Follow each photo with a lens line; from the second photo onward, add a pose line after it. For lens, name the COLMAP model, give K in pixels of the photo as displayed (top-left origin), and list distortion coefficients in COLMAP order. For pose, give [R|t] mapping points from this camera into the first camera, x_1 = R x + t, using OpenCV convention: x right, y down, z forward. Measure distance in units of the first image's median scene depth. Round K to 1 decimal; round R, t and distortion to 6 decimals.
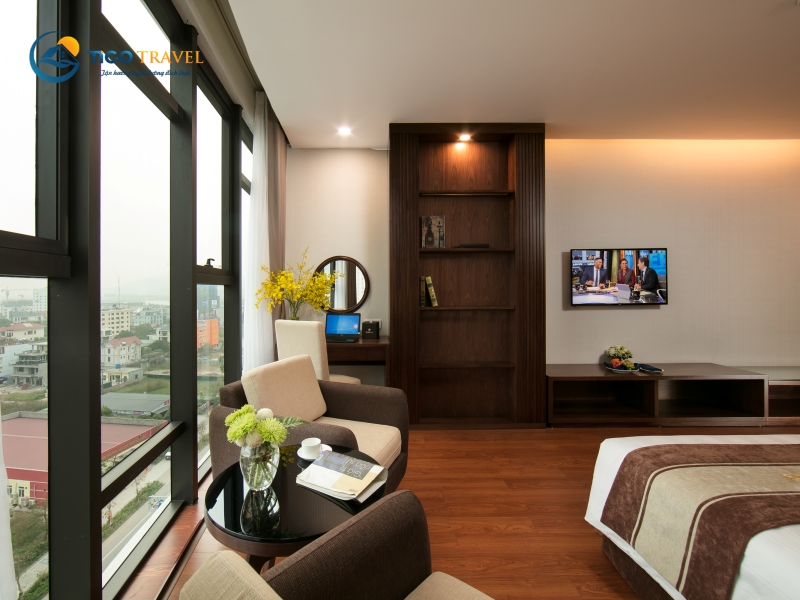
lens RADIAL K [[321.7, 0, 399.6], [0, 321.7, 298.1], [0, 0, 1]] dist [-0.000676, -0.000013]
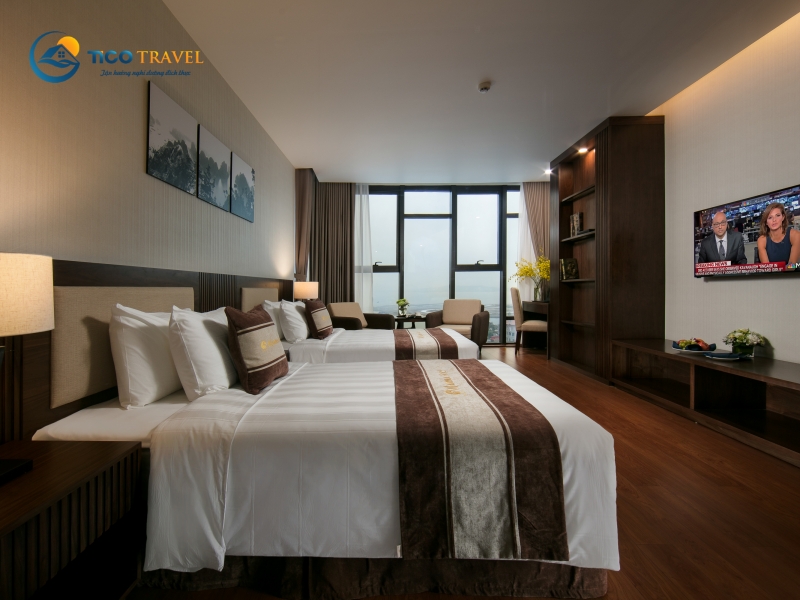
lens RADIAL K [[321.7, 0, 399.0], [0, 321.7, 294.2], [0, 0, 1]] dist [-0.000676, -0.000013]
pose [[-0.002118, 0.004118, -0.999989, 1.469559], [0.001621, 0.999990, 0.004115, 0.078754], [0.999996, -0.001613, -0.002125, 0.257938]]
